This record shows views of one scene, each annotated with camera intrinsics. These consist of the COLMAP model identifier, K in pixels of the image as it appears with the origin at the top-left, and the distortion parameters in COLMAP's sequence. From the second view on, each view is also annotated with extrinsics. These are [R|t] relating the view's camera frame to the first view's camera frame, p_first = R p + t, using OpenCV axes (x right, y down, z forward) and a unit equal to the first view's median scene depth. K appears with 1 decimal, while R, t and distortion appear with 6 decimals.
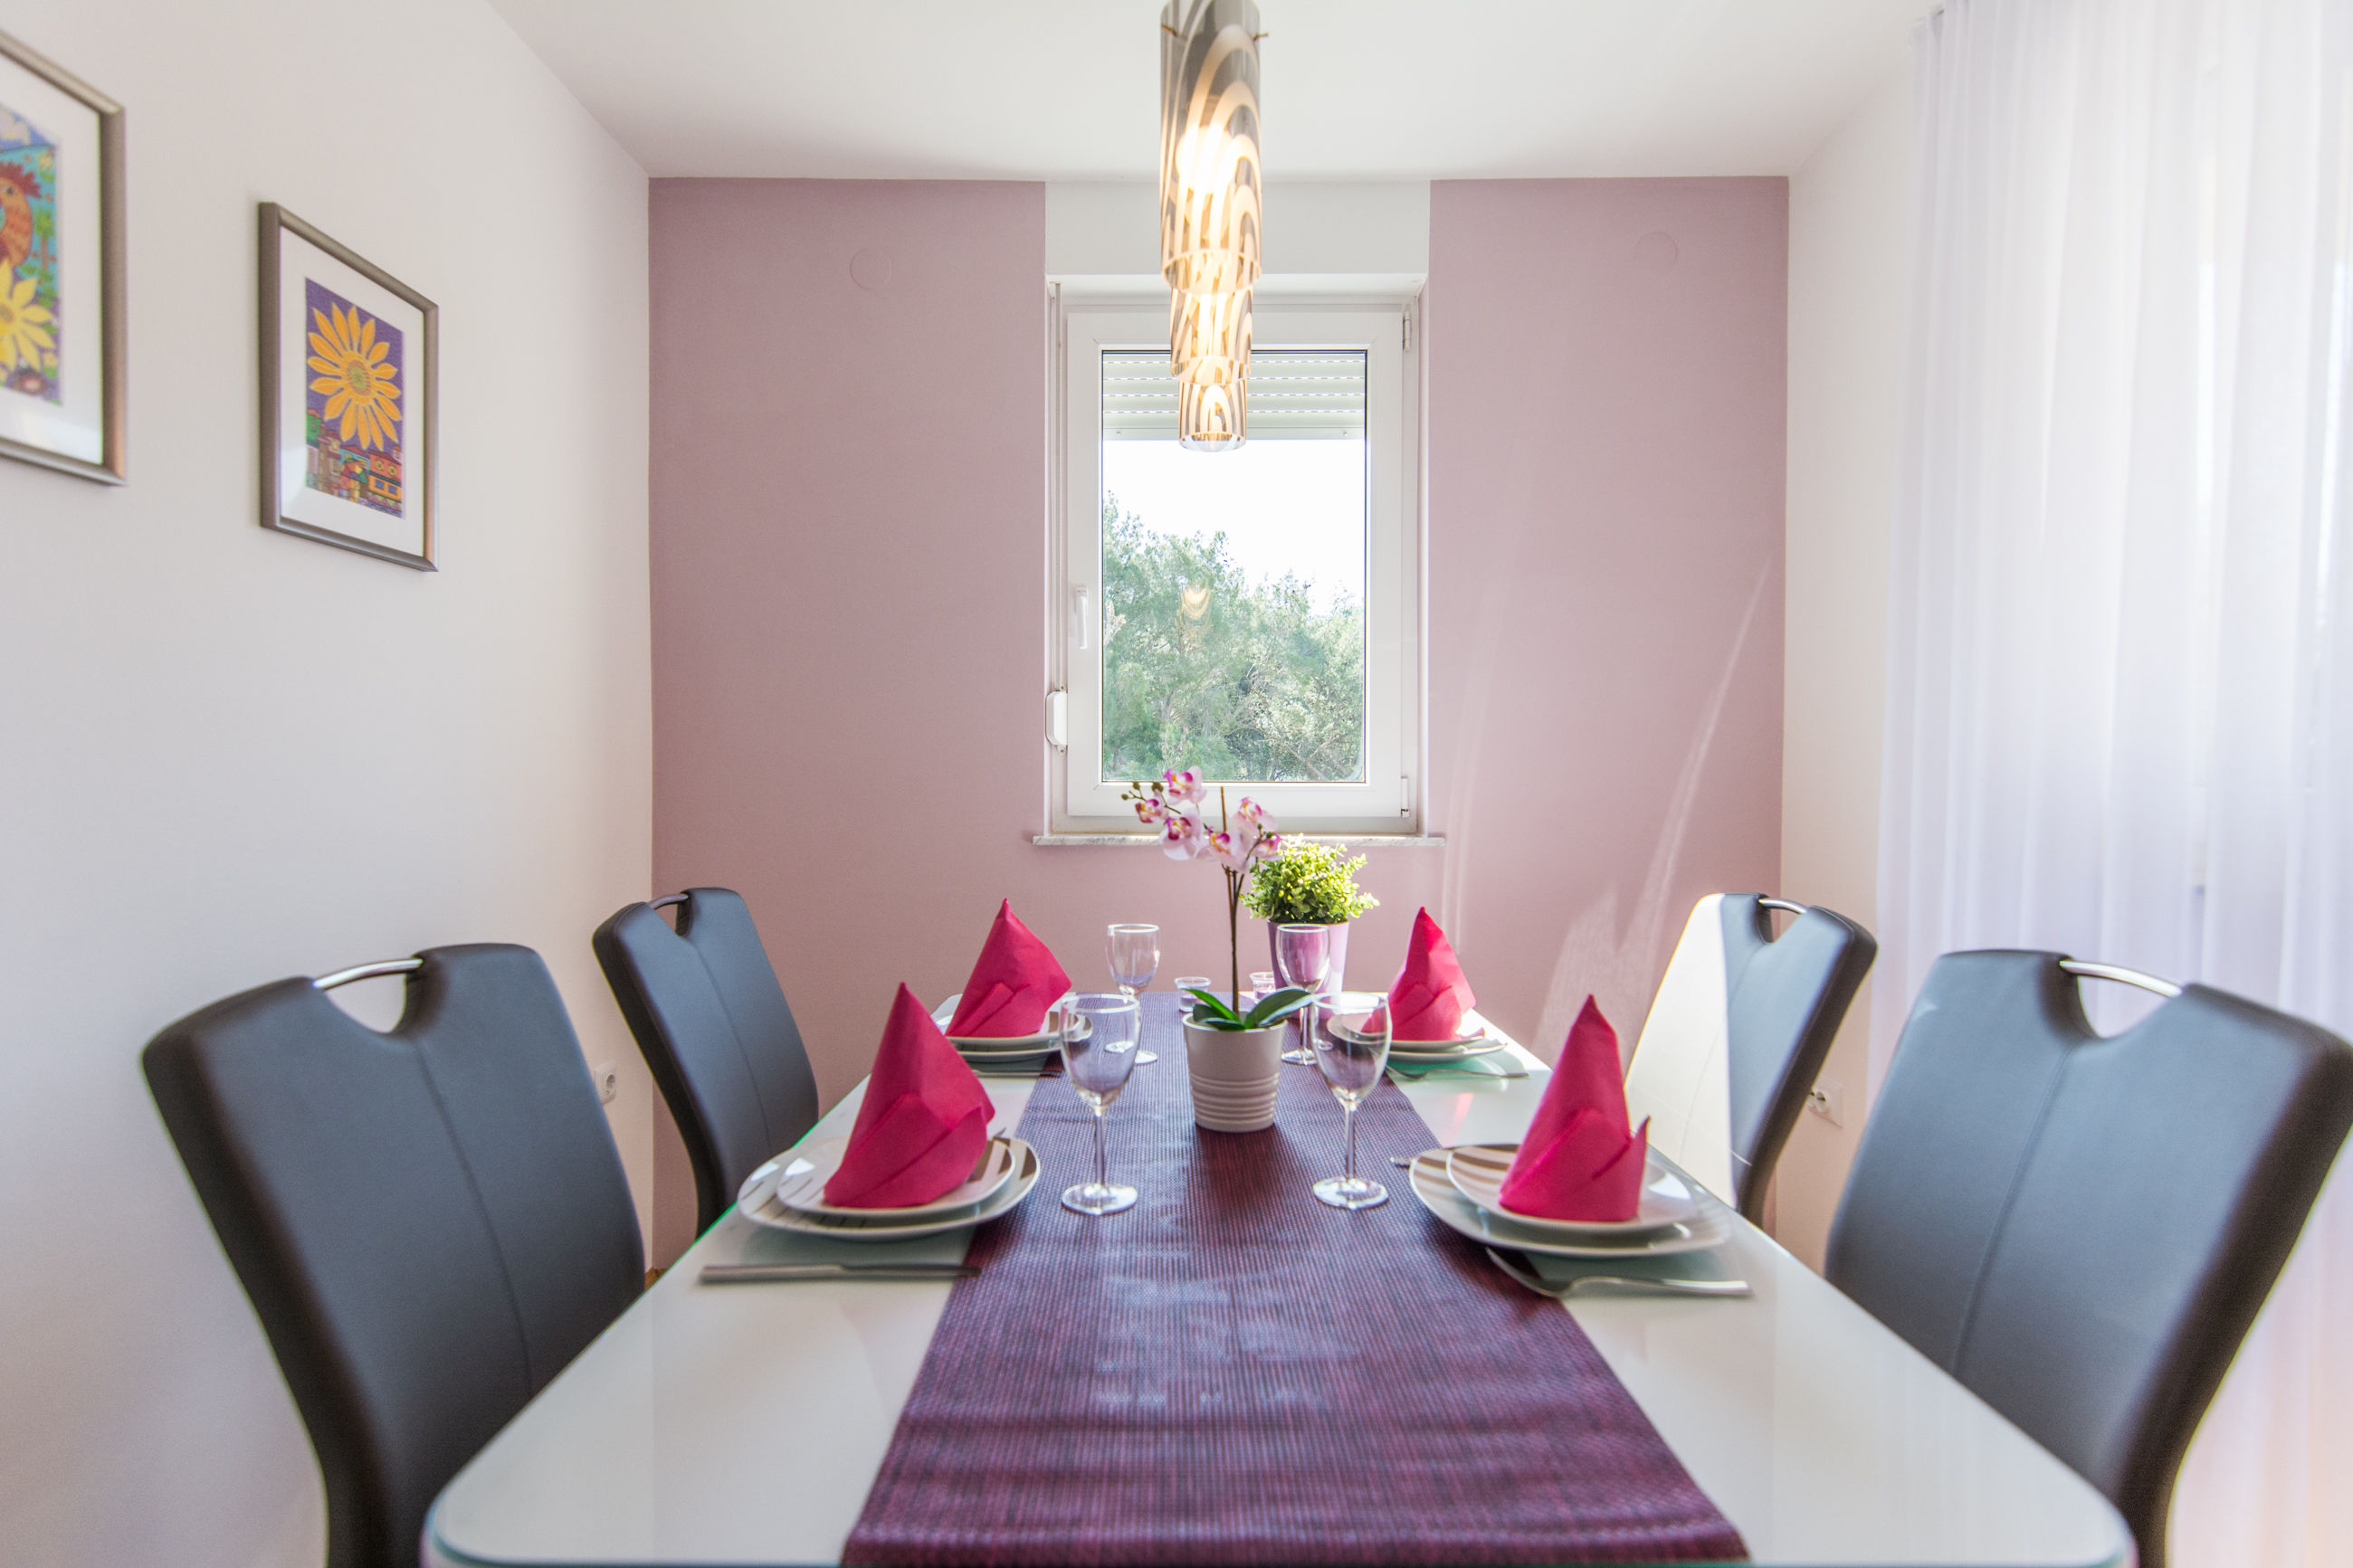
lens RADIAL K [[1152.5, 0, 1191.4], [0, 1152.5, 781.6], [0, 0, 1]] dist [-0.001111, -0.000740]
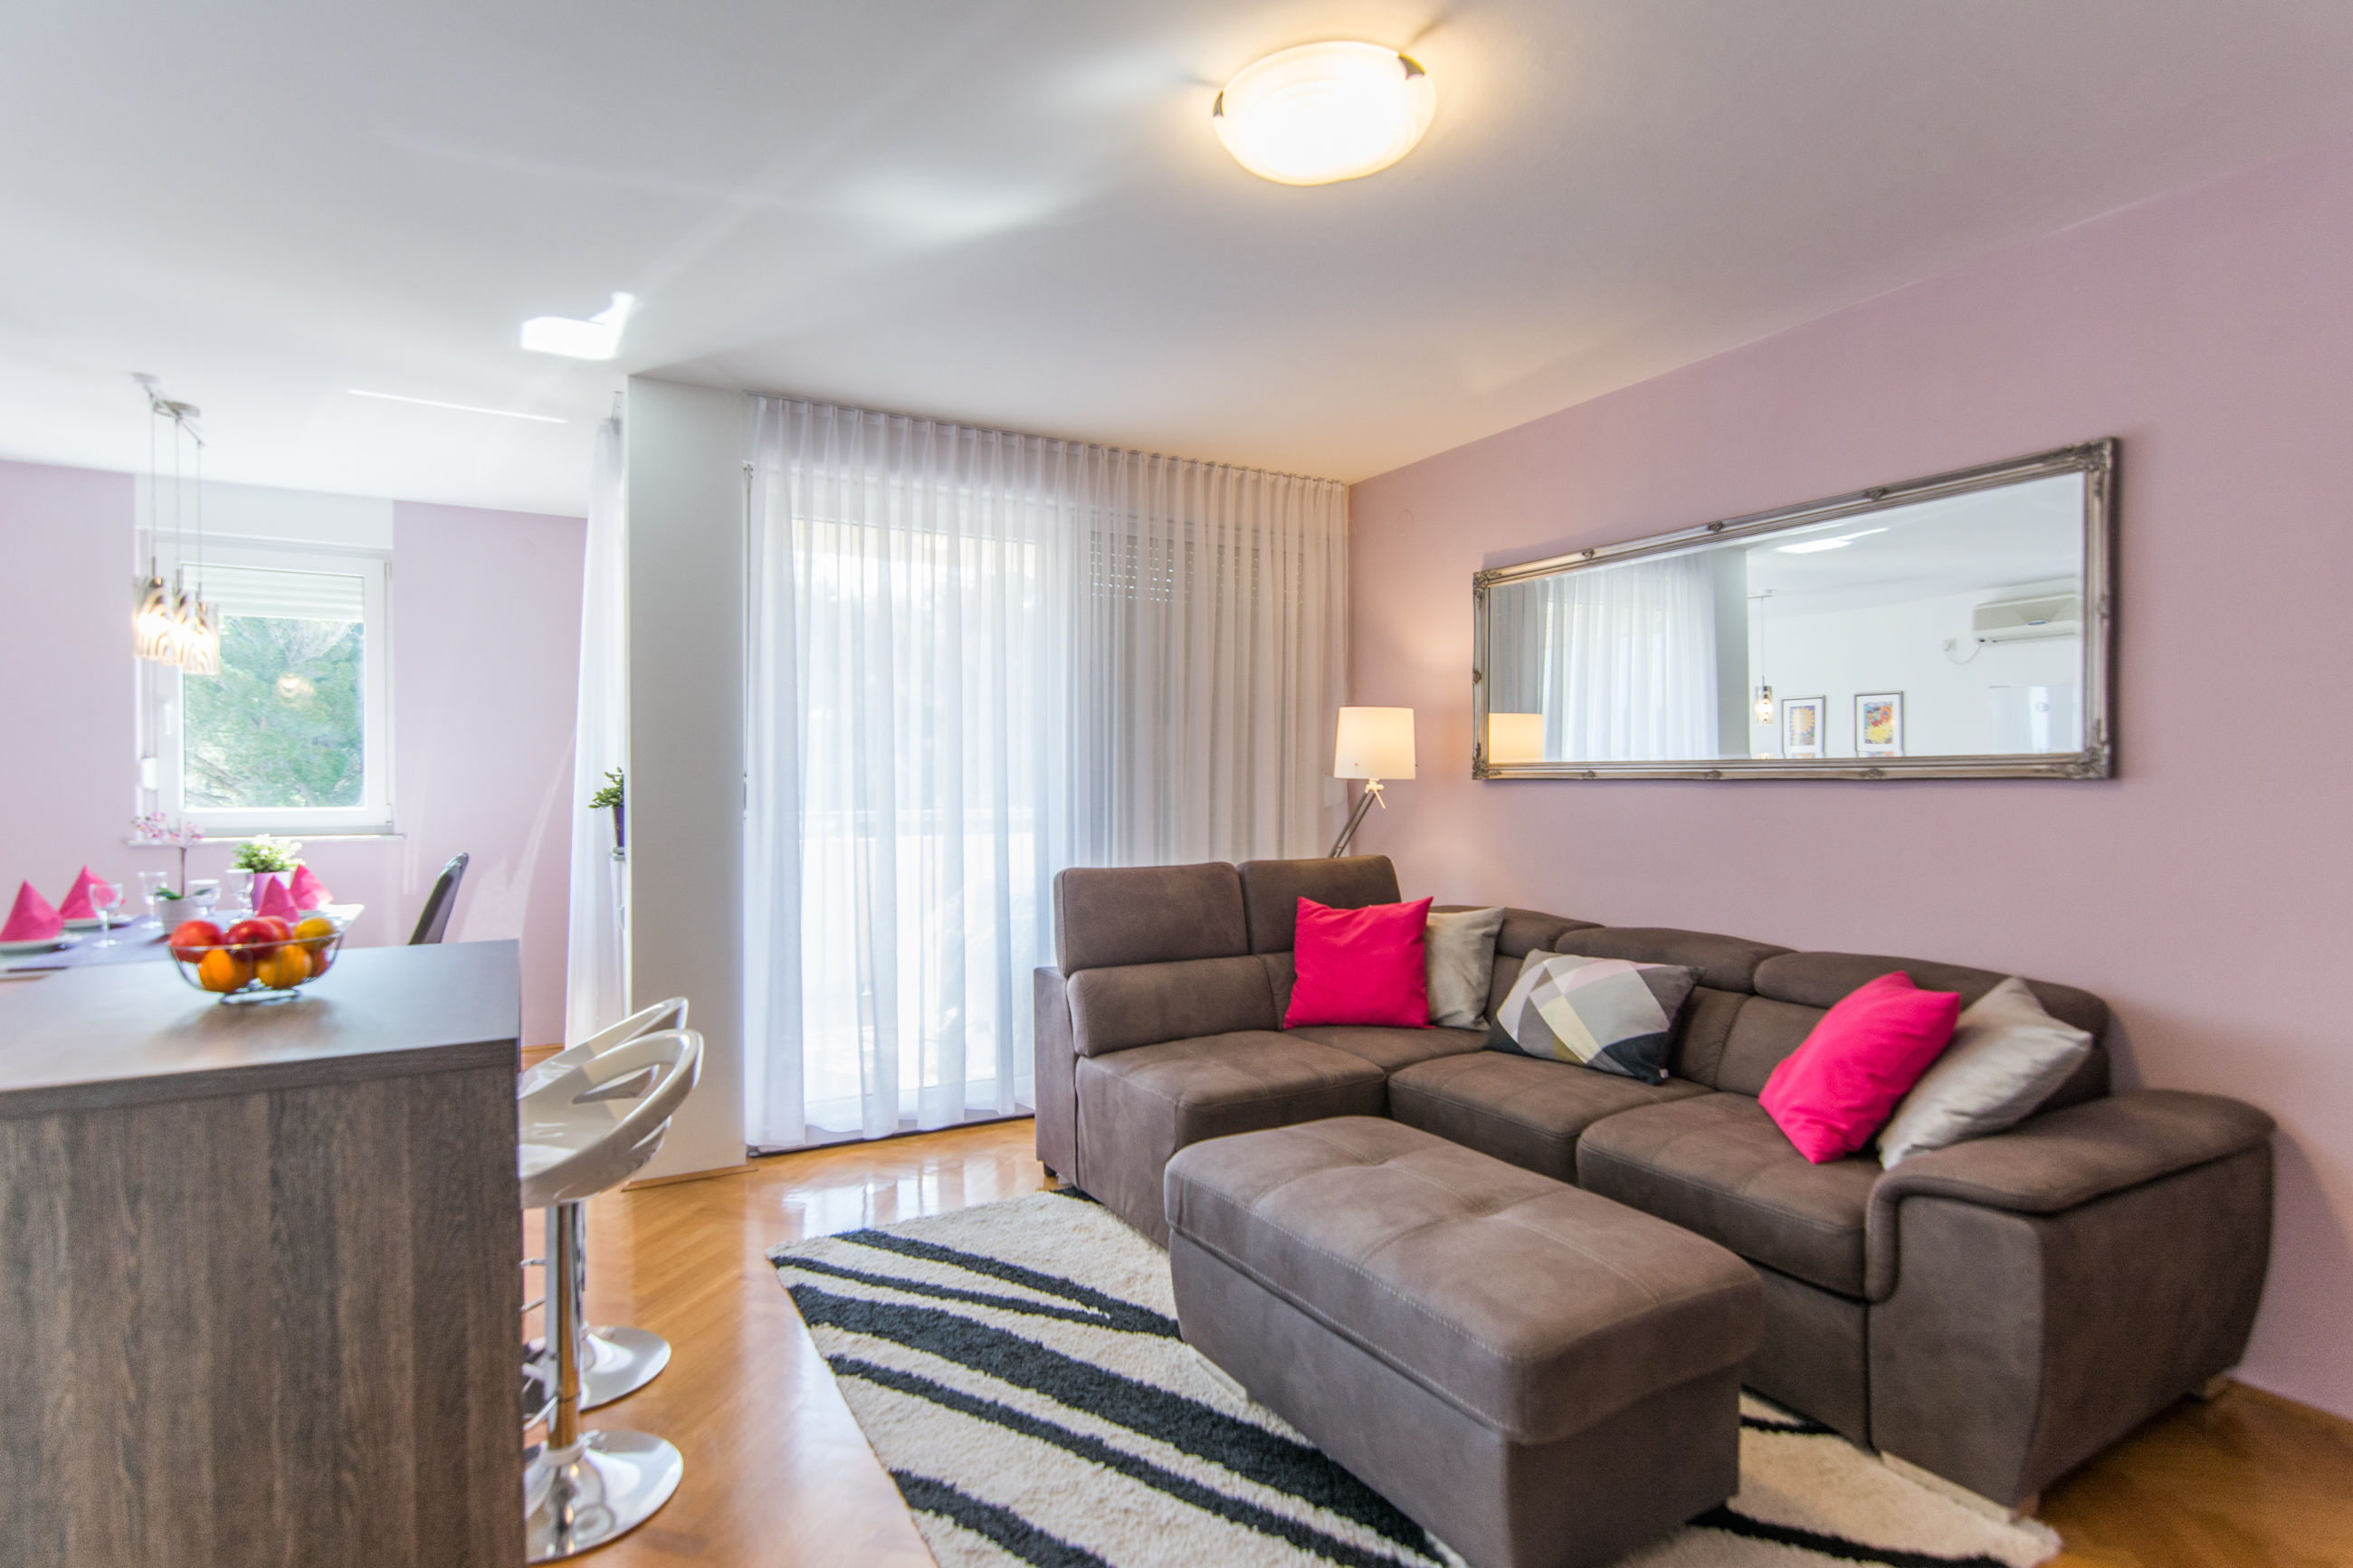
lens RADIAL K [[1152.5, 0, 1179.7], [0, 1152.5, 800.3], [0, 0, 1]] dist [-0.001111, -0.000740]
pose [[0.861836, -0.007266, 0.507135, 0.598988], [0.000140, 0.999901, 0.014088, -0.065841], [-0.507187, -0.012071, 0.861751, -2.255348]]
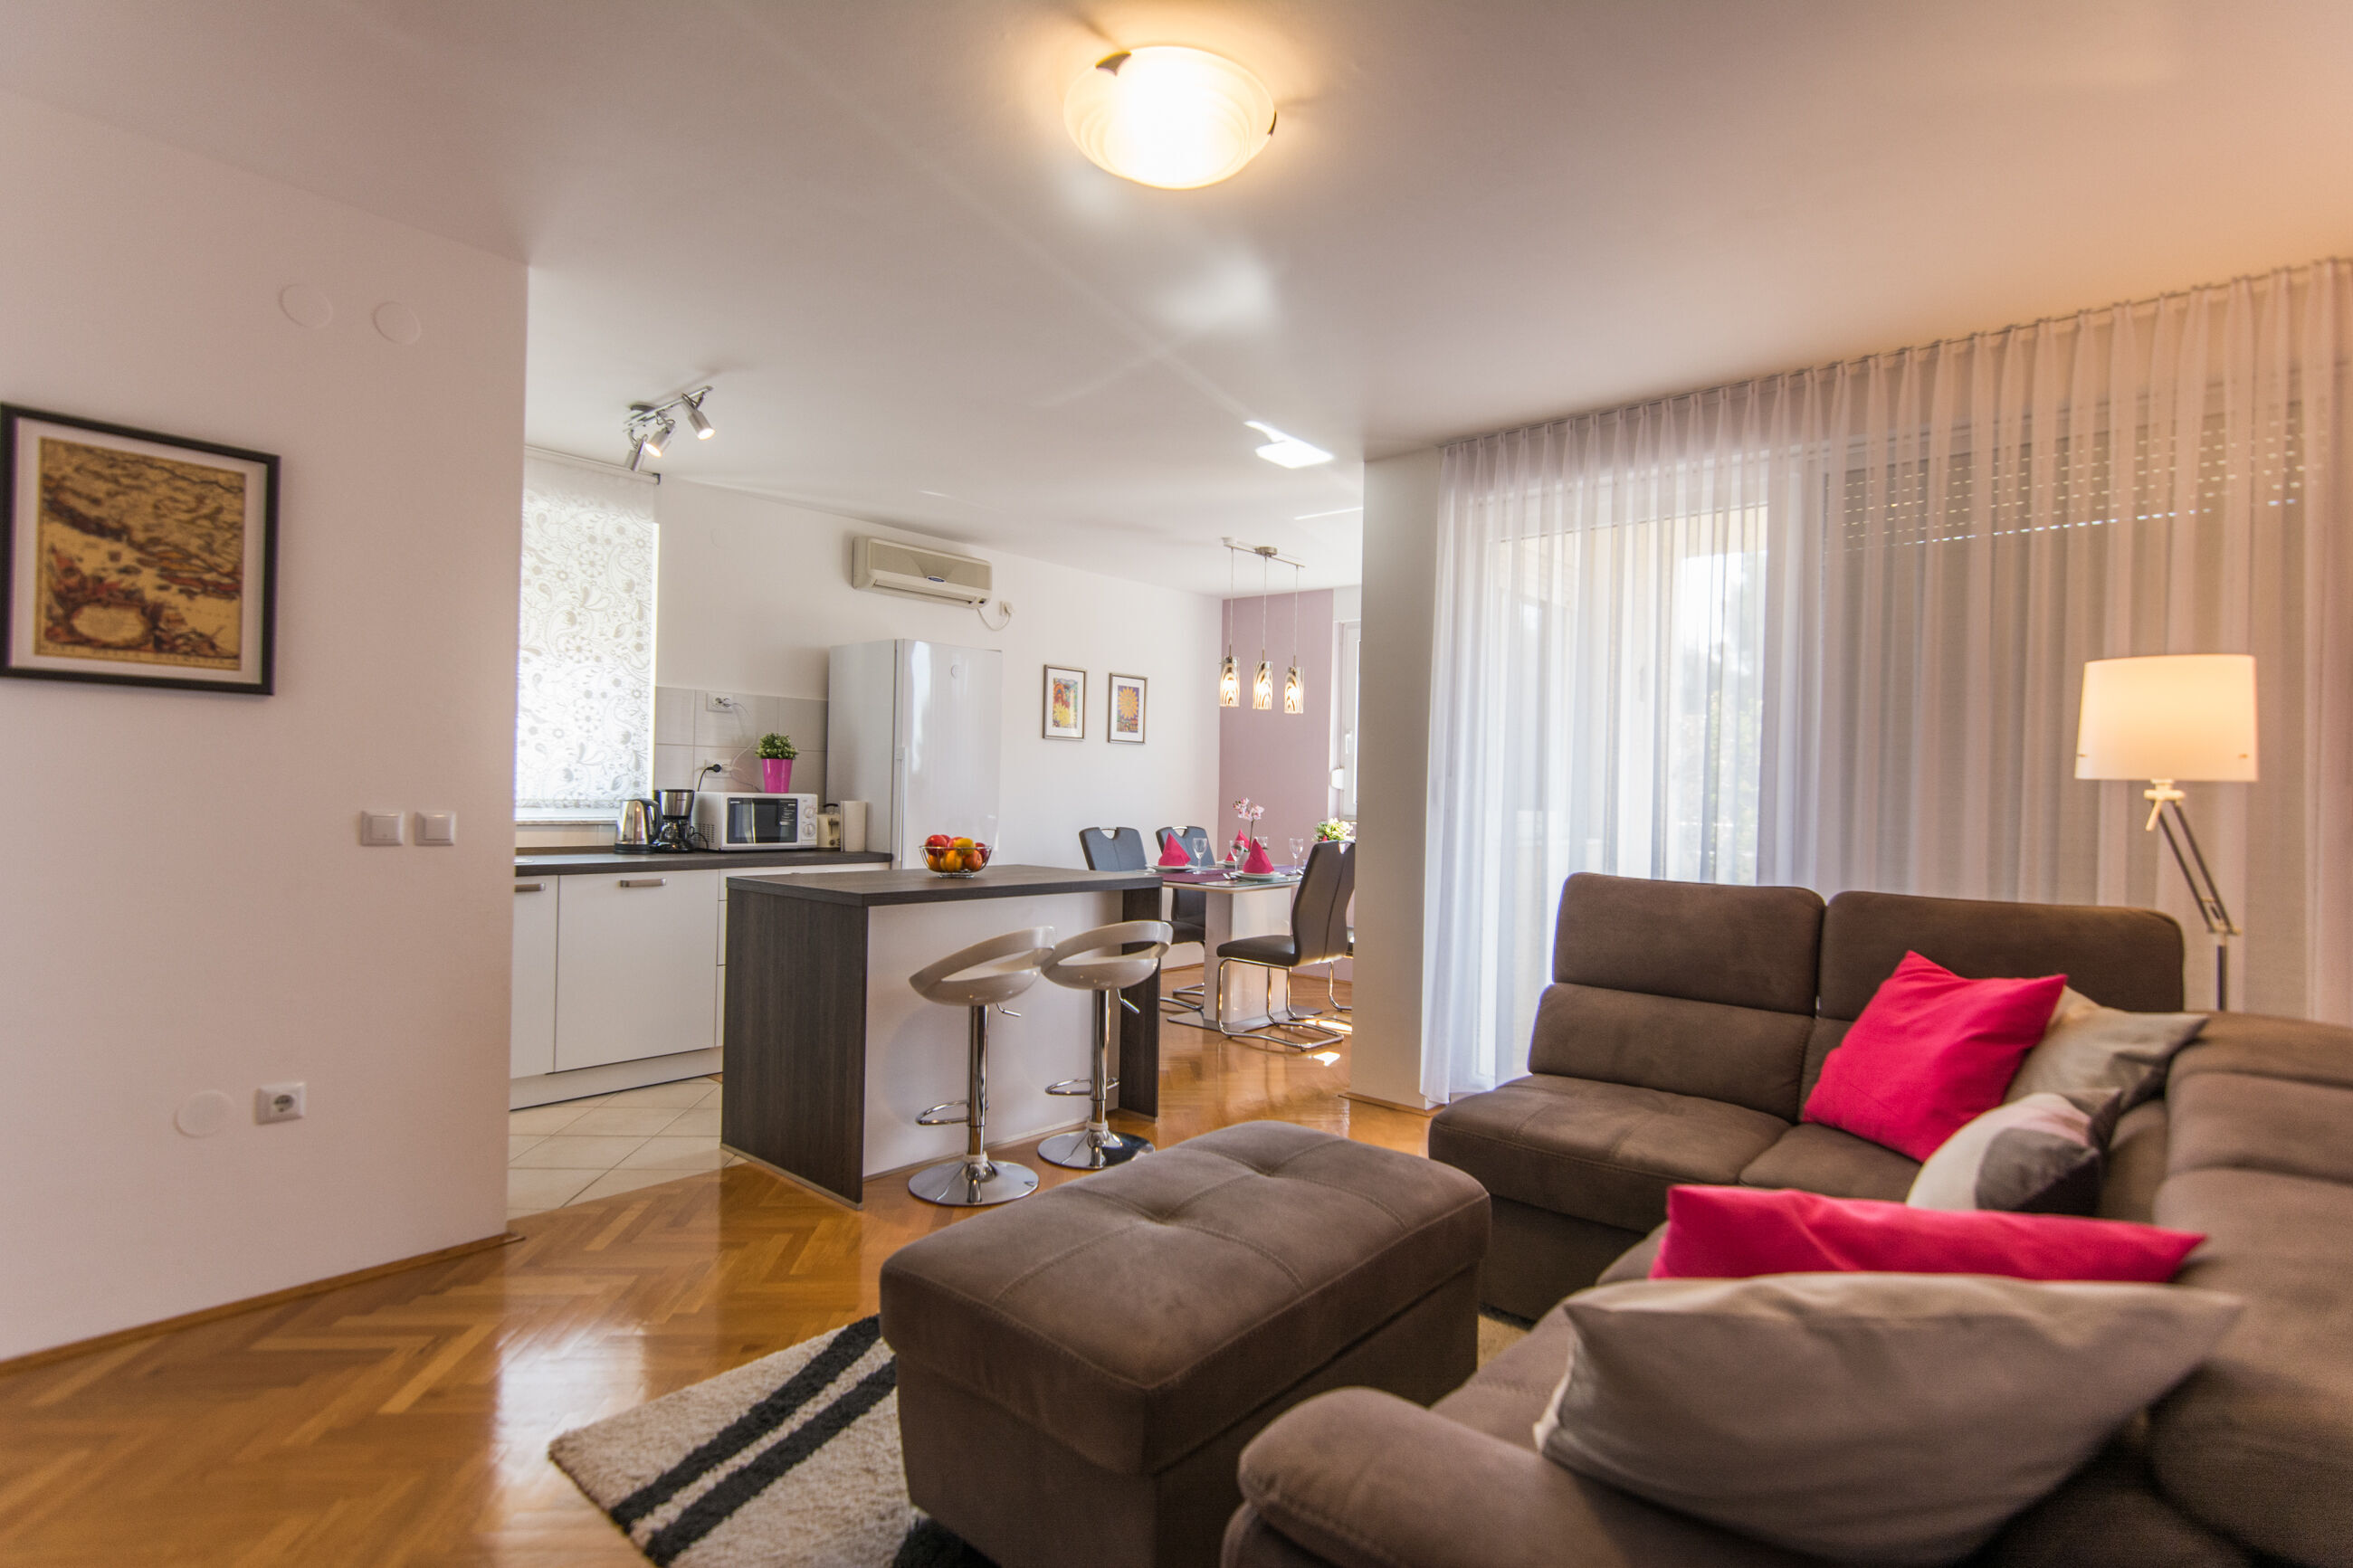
lens RADIAL K [[1152.5, 0, 1207.2], [0, 1152.5, 791.4], [0, 0, 1]] dist [-0.001111, -0.000740]
pose [[0.778669, 0.018854, -0.627151, 2.282249], [-0.024495, 0.999700, -0.000359, -0.031266], [0.626956, 0.015642, 0.778897, -2.231213]]
